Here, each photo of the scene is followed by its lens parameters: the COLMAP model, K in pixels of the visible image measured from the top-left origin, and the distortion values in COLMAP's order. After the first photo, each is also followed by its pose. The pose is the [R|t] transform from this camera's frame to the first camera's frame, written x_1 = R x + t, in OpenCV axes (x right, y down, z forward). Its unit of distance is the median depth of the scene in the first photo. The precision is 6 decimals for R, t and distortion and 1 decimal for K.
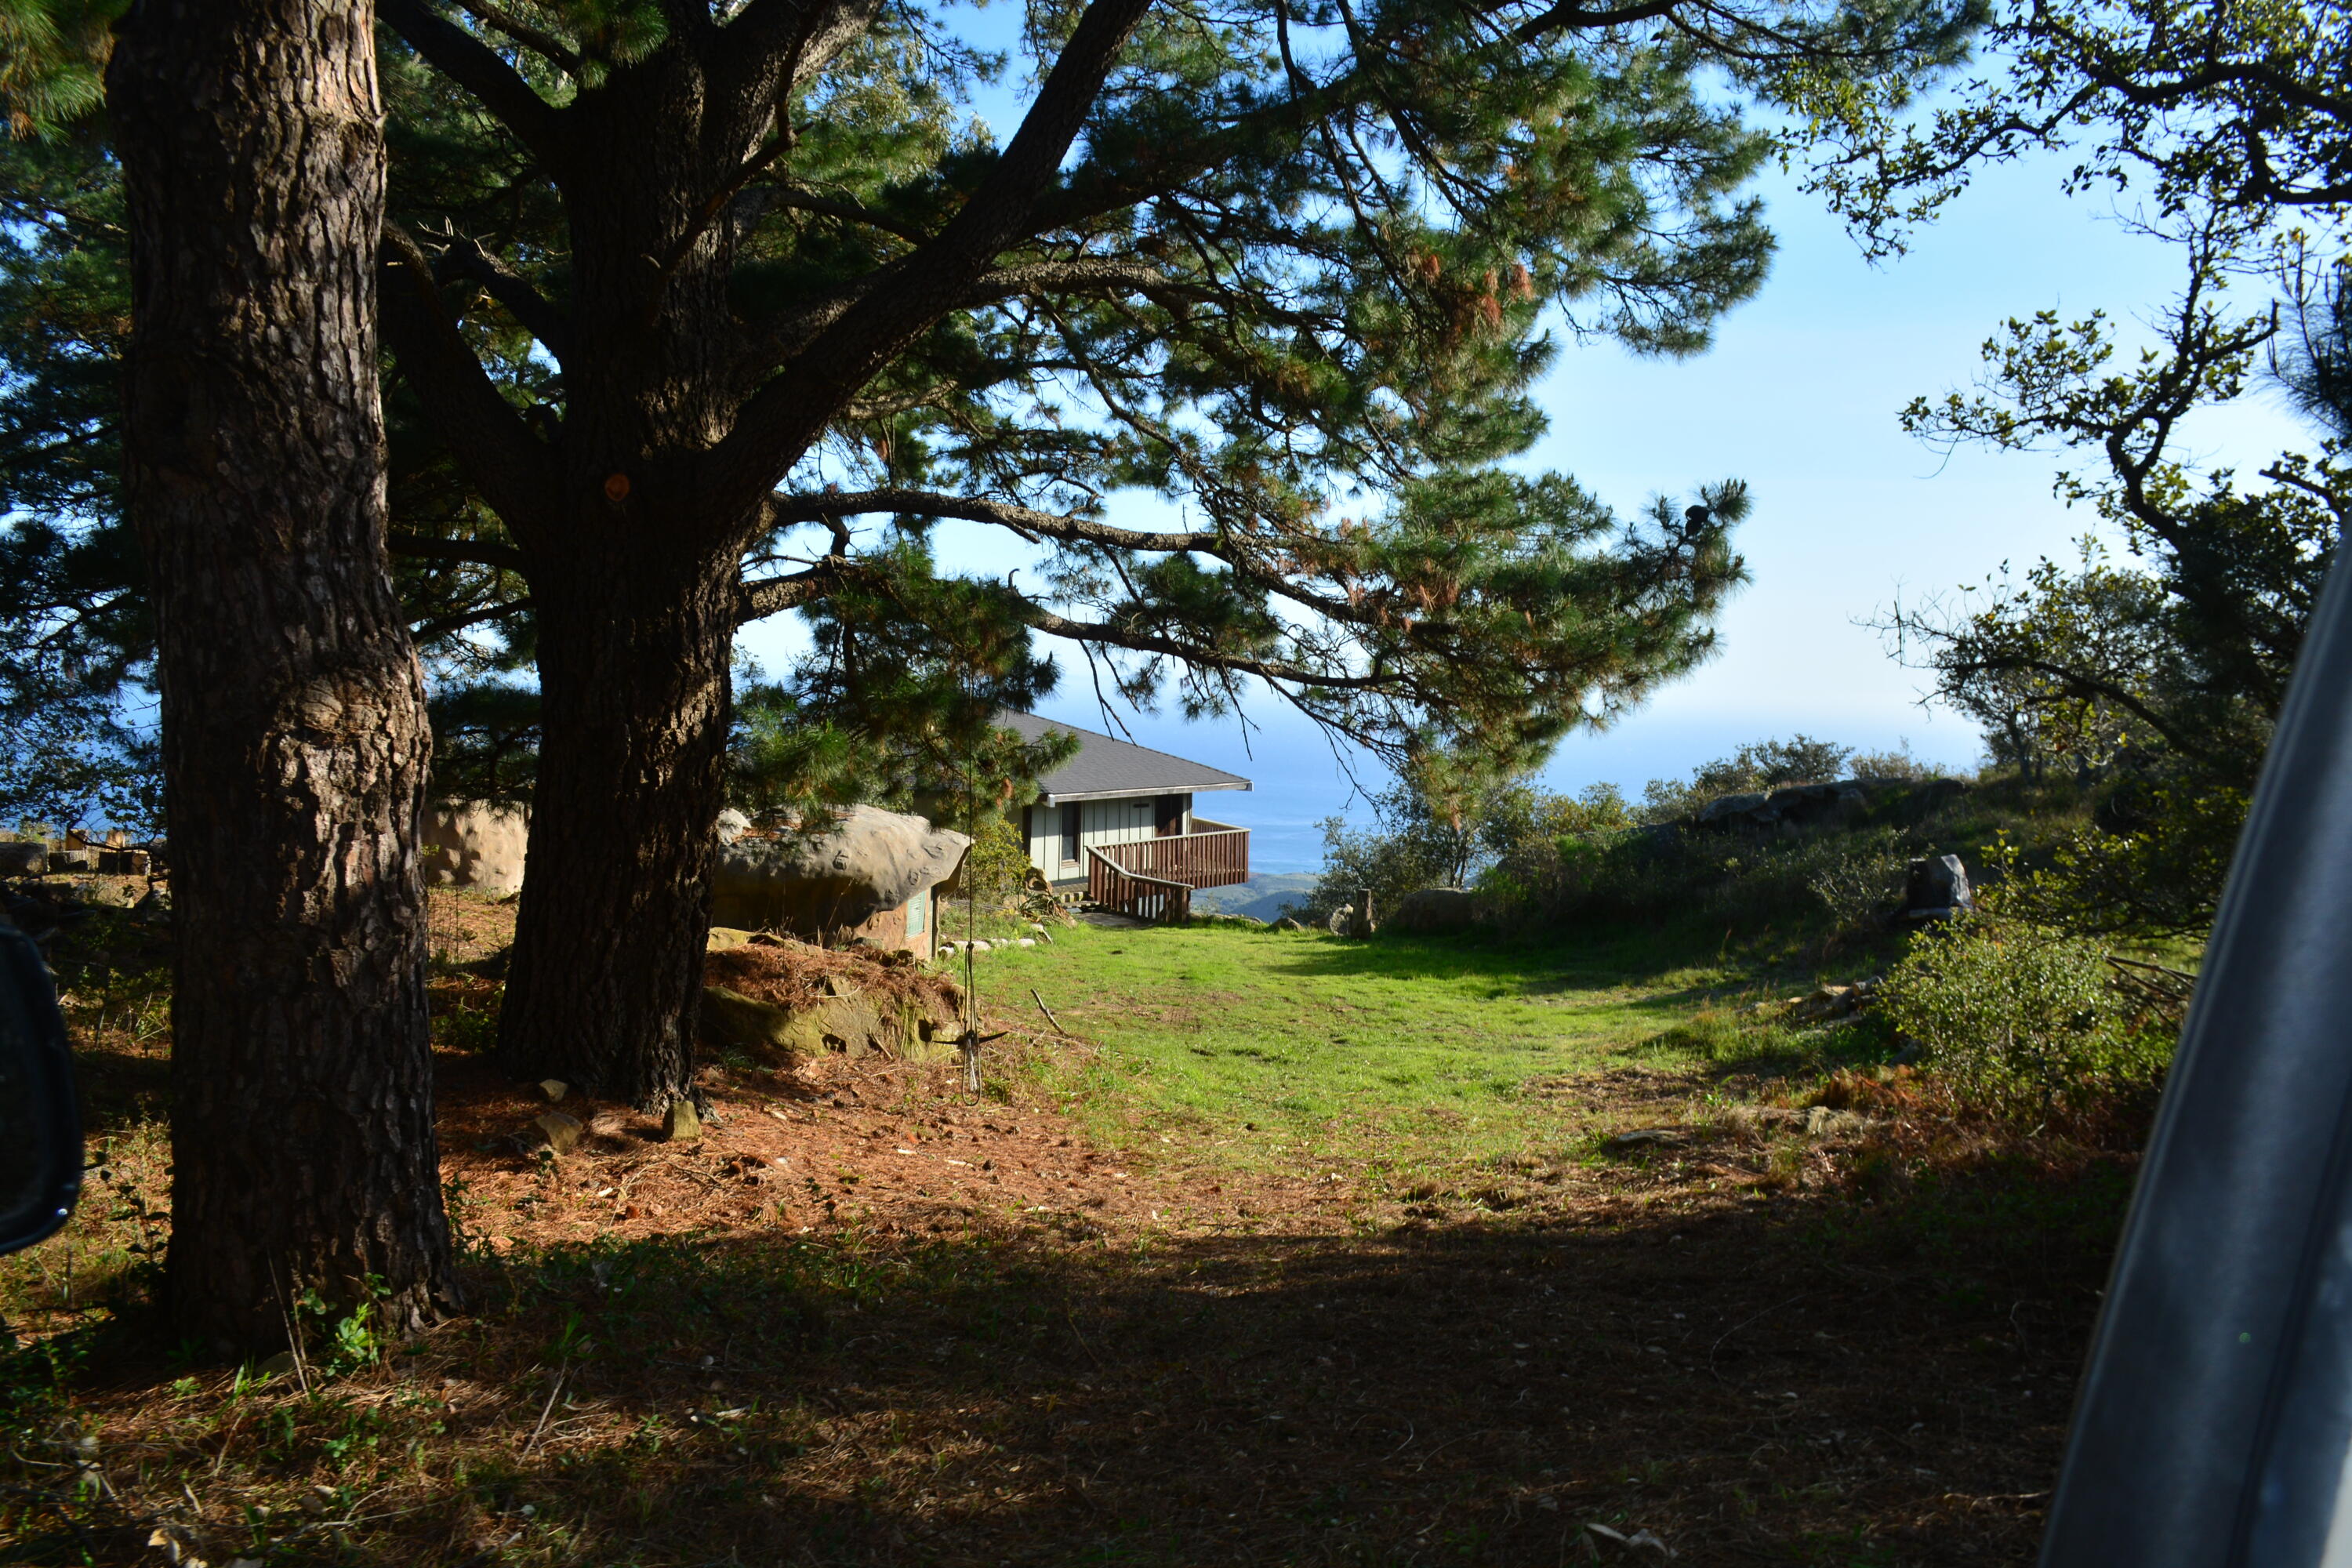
lens RADIAL K [[1644.6, 0, 1176.0], [0, 1644.6, 784.0], [0, 0, 1]] dist [0.003460, 0.002316]
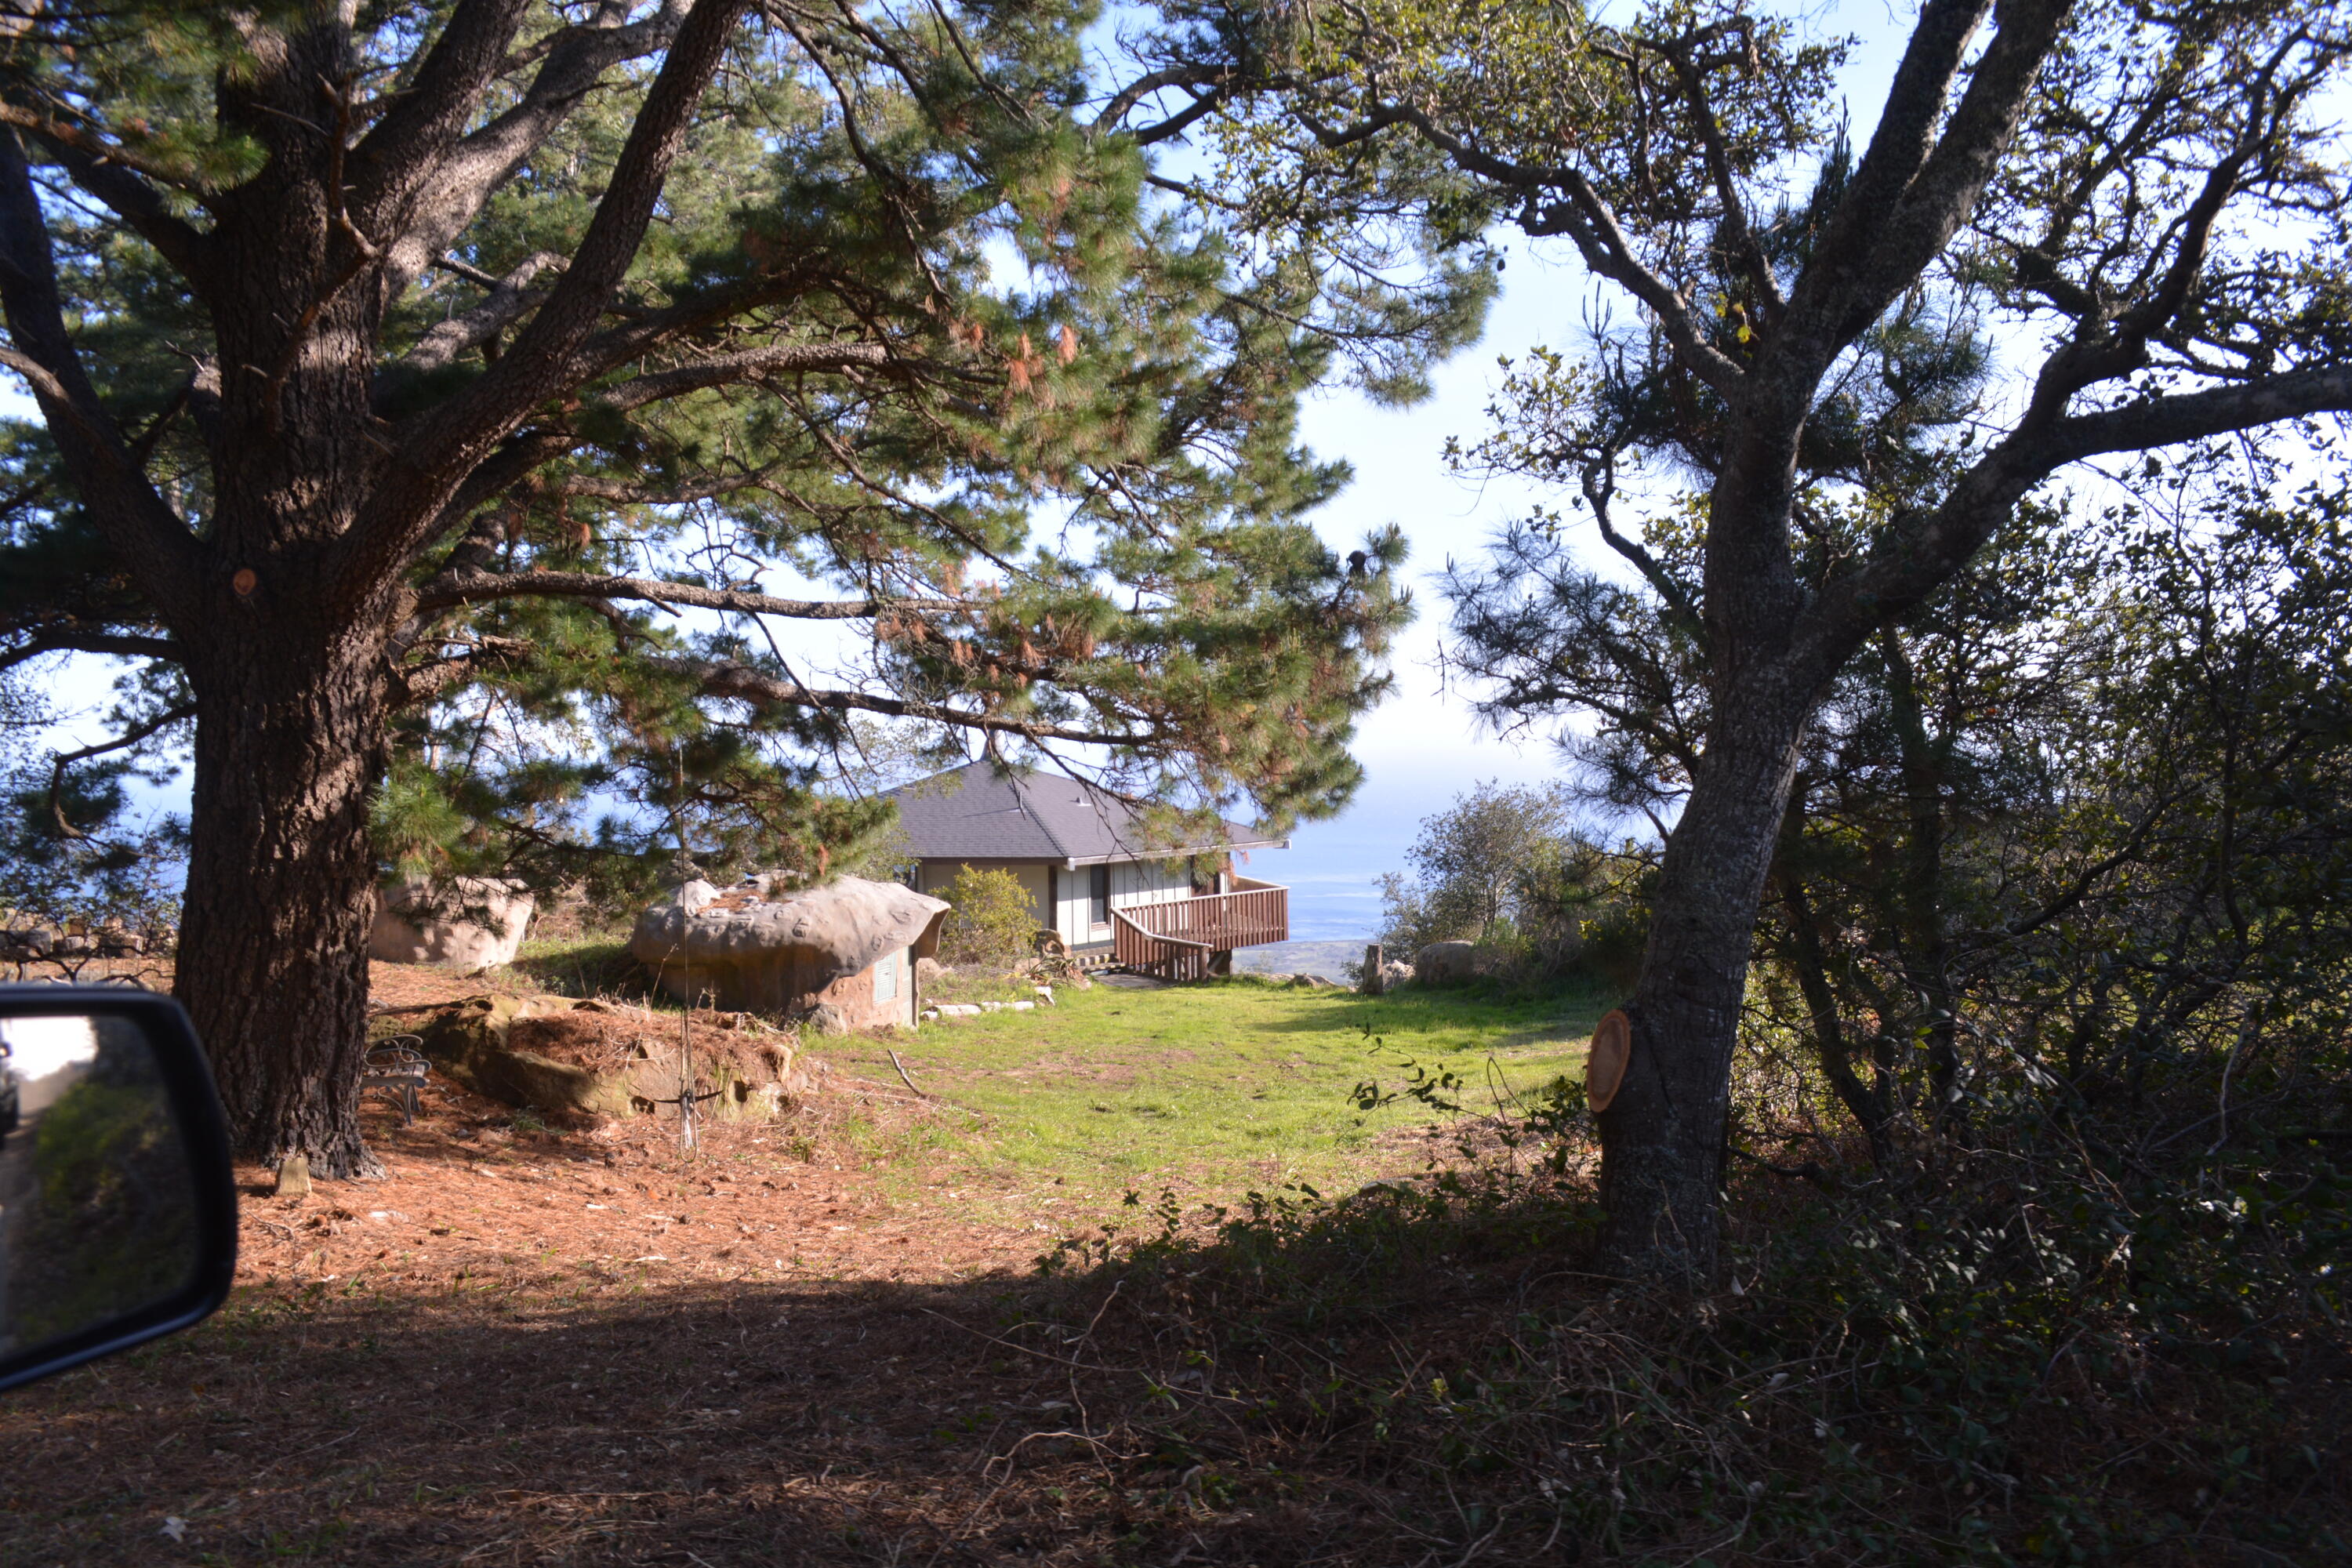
lens RADIAL K [[1644.6, 0, 1176.0], [0, 1644.6, 784.0], [0, 0, 1]] dist [0.003460, 0.002316]
pose [[0.996271, -0.033129, -0.079666, 0.112365], [0.030111, 0.998793, -0.038797, 0.003474], [0.080855, 0.036253, 0.996066, -0.004270]]
